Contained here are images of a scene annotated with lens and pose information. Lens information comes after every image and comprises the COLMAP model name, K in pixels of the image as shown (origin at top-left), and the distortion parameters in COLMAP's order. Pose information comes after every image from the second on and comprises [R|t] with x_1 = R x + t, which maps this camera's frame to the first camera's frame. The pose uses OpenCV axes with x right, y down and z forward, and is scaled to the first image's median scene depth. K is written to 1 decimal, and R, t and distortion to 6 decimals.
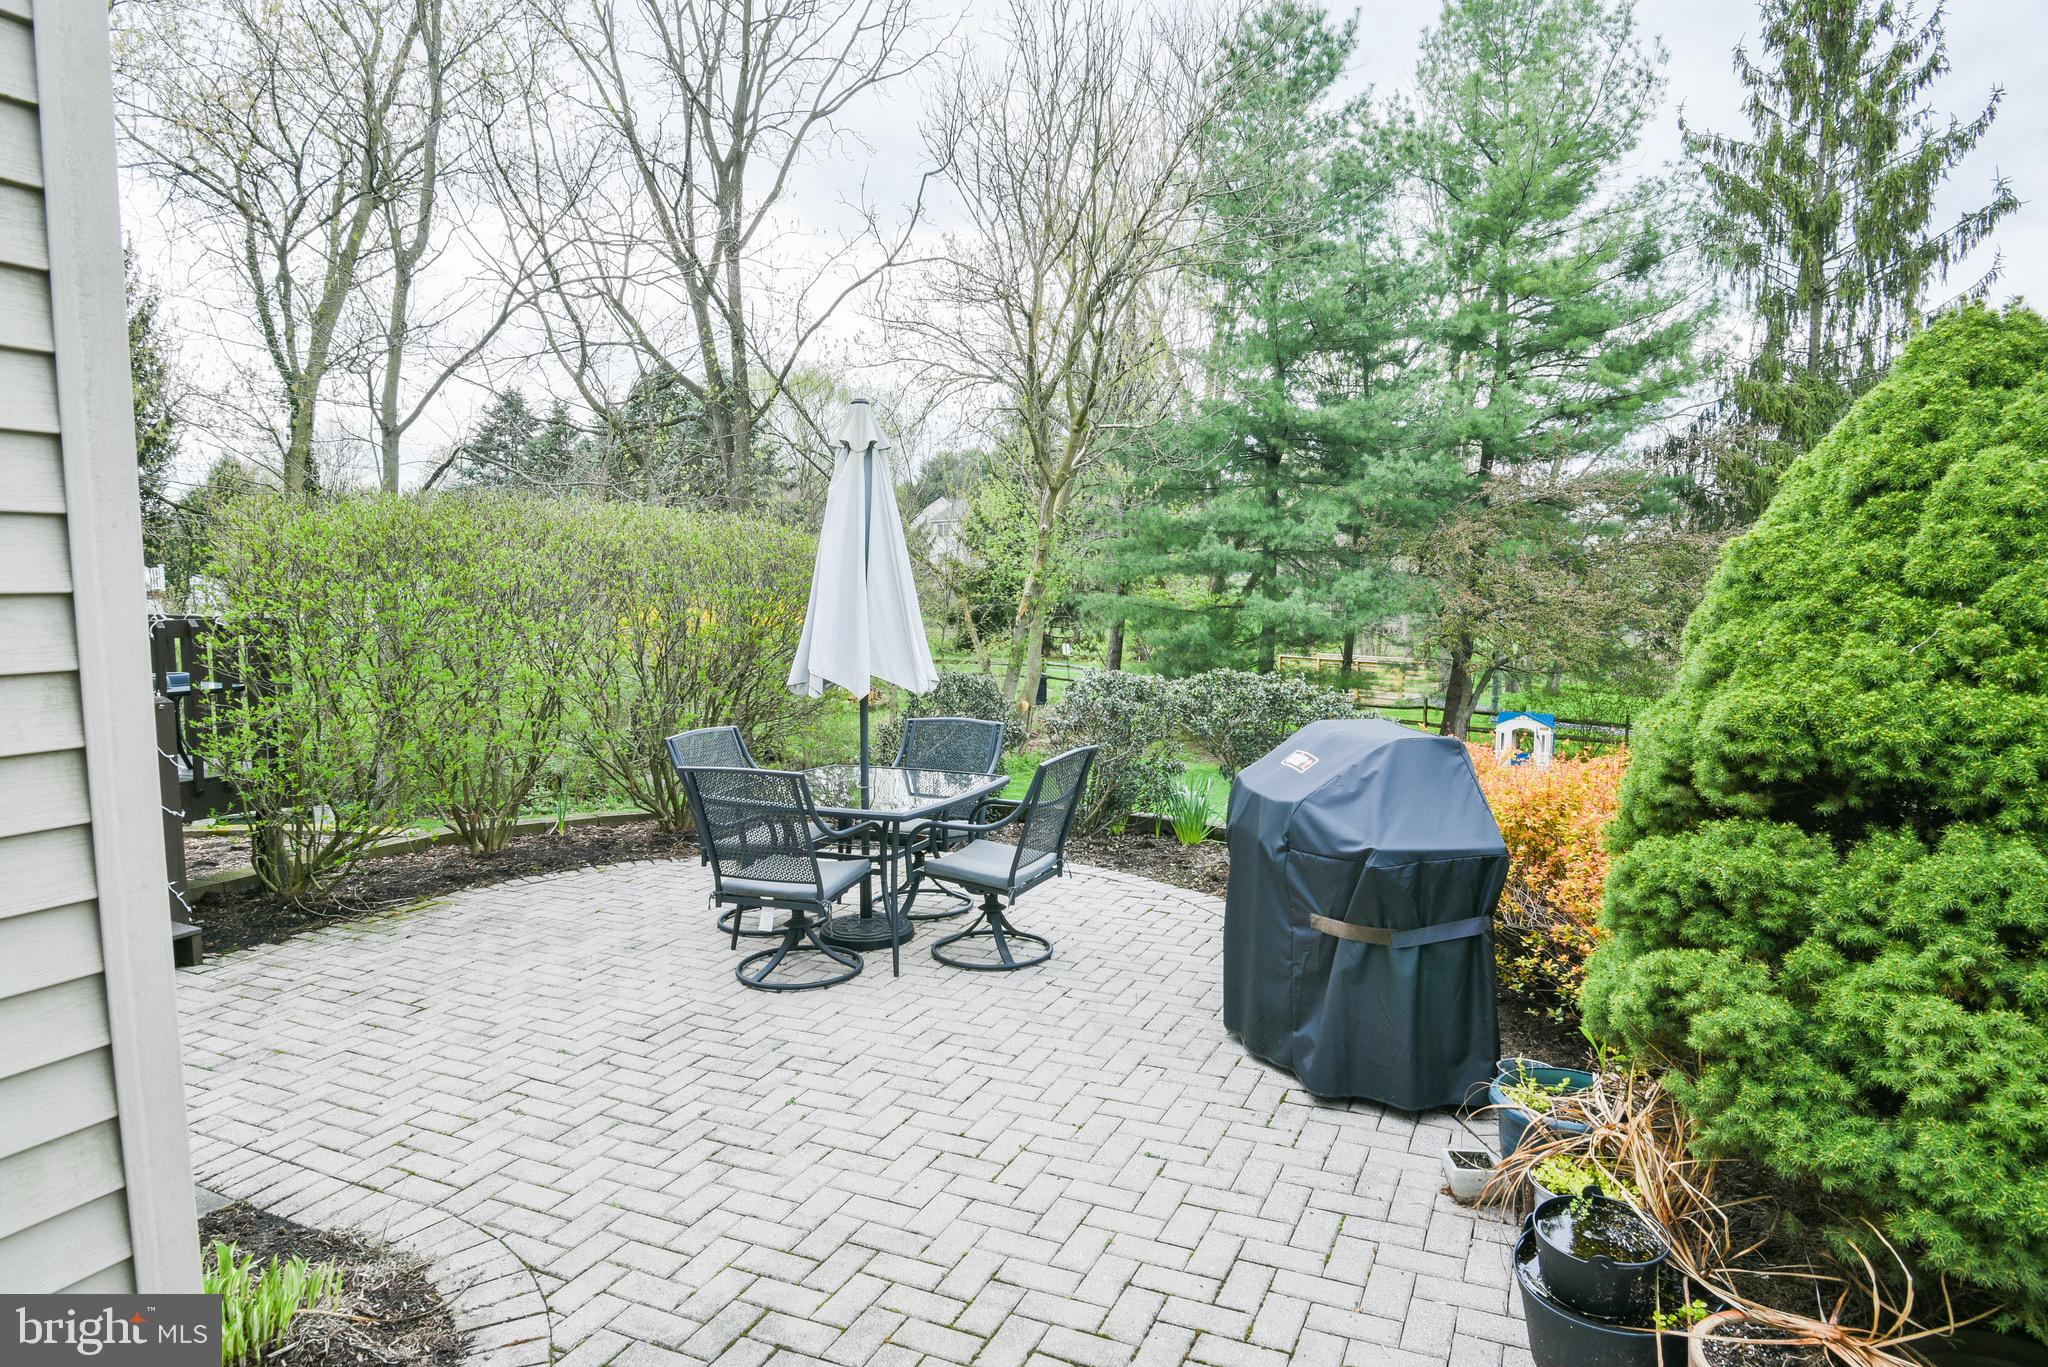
lens RADIAL K [[1176.4, 0, 1025.8], [0, 1176.4, 689.1], [0, 0, 1]] dist [-0.042629, 0.019552]
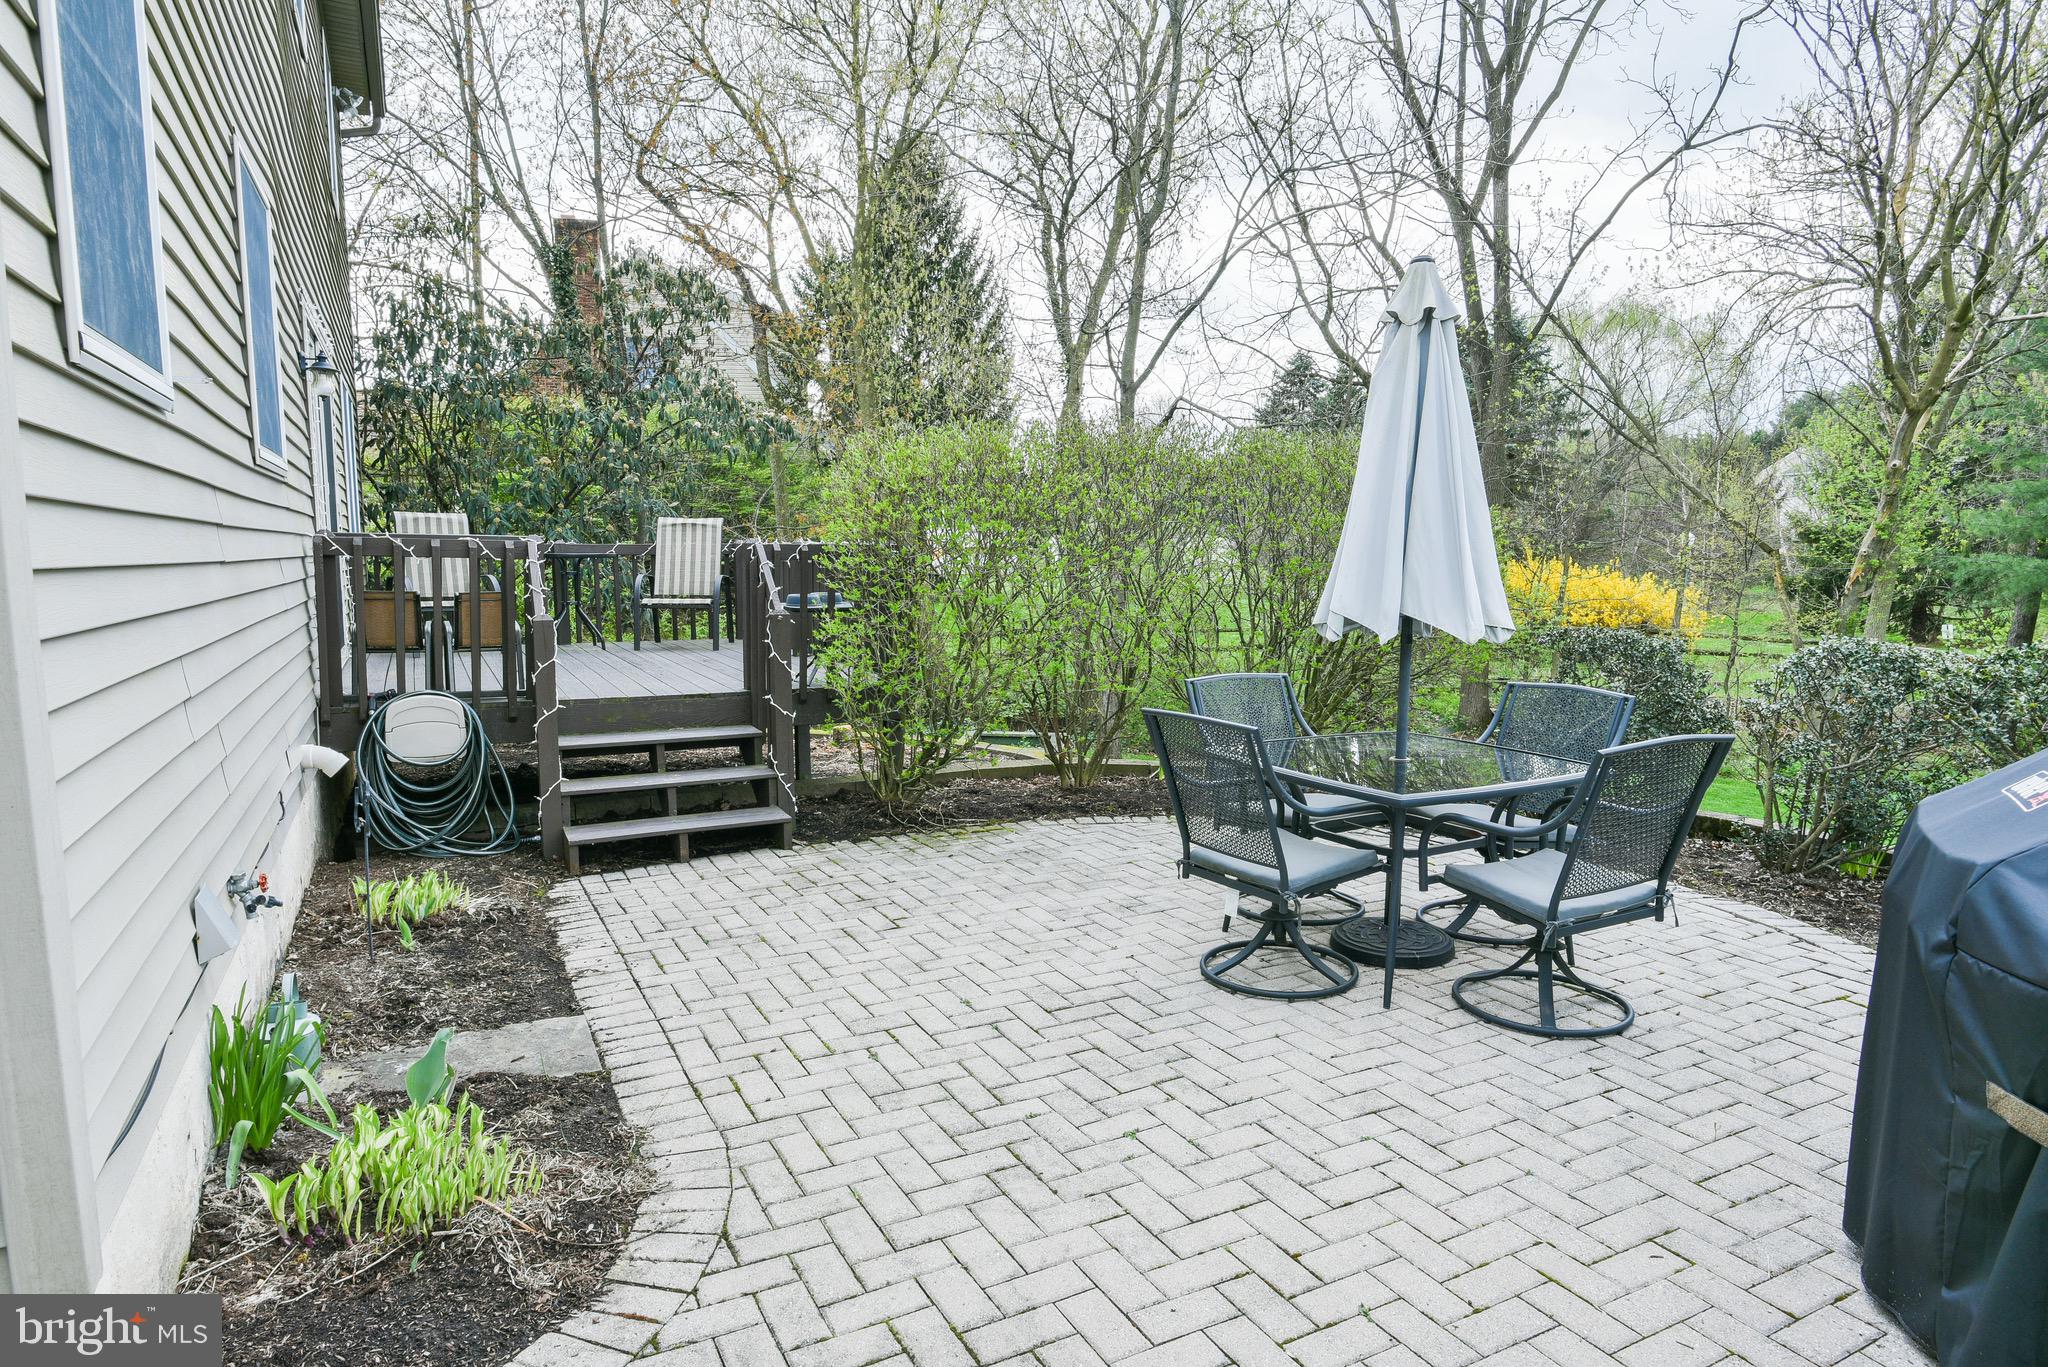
lens RADIAL K [[1176.4, 0, 1025.8], [0, 1176.4, 689.1], [0, 0, 1]] dist [-0.042629, 0.019552]
pose [[0.785872, 0.077360, -0.613531, 0.147424], [-0.060117, 0.997002, 0.048707, 0.014240], [0.615460, -0.001394, 0.788167, 0.241832]]
